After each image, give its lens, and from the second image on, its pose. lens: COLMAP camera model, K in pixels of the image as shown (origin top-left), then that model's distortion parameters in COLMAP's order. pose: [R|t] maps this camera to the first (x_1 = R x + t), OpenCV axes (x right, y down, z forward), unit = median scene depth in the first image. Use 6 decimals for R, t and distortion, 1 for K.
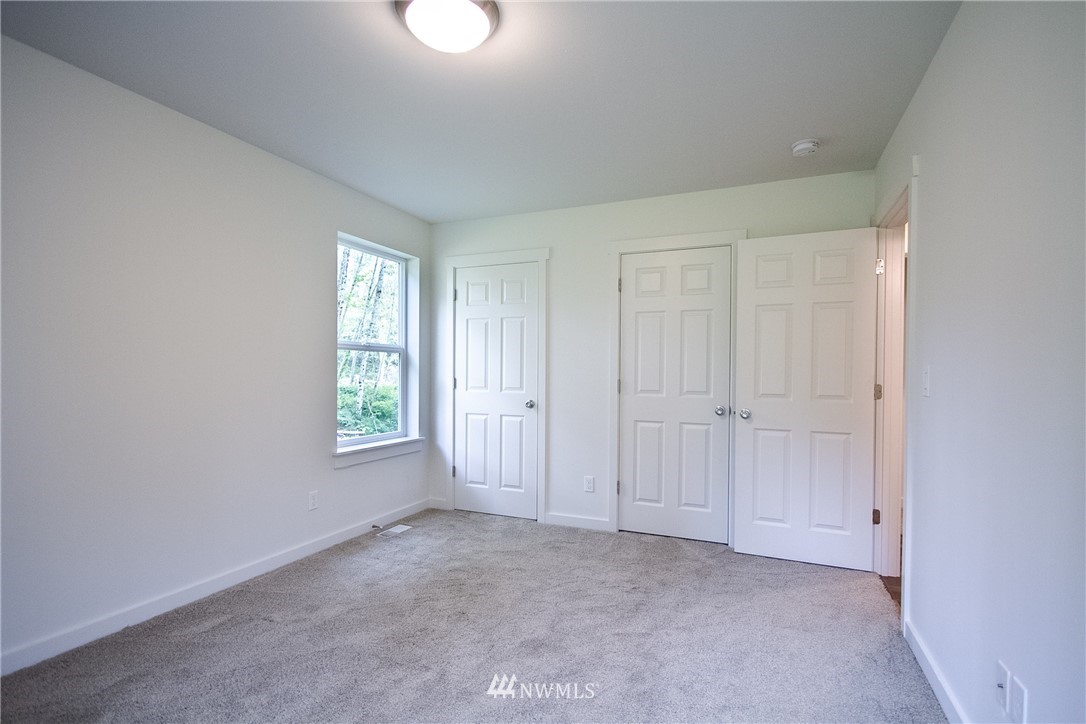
lens RADIAL K [[505.8, 0, 547.7], [0, 505.8, 377.8], [0, 0, 1]] dist [0.017123, -0.017542]
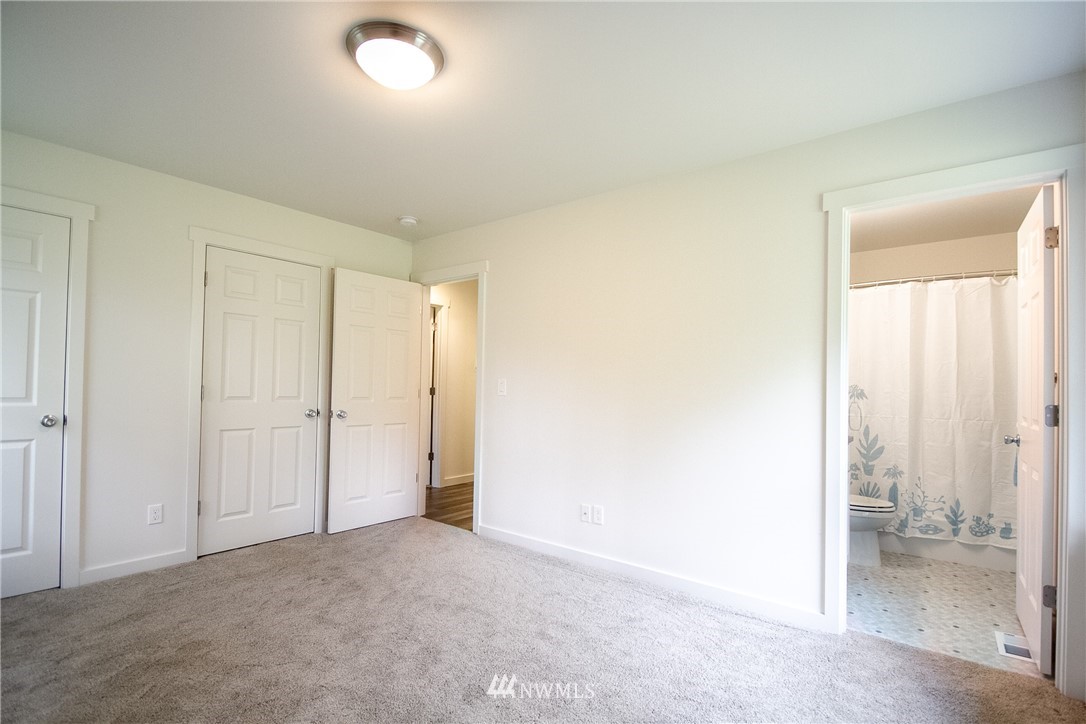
lens RADIAL K [[505.8, 0, 547.7], [0, 505.8, 377.8], [0, 0, 1]] dist [0.017123, -0.017542]
pose [[0.280778, 0.010352, 0.959717, -0.574150], [-0.010139, 0.999918, -0.007819, -0.009706], [-0.959719, -0.007535, 0.280860, 0.185710]]
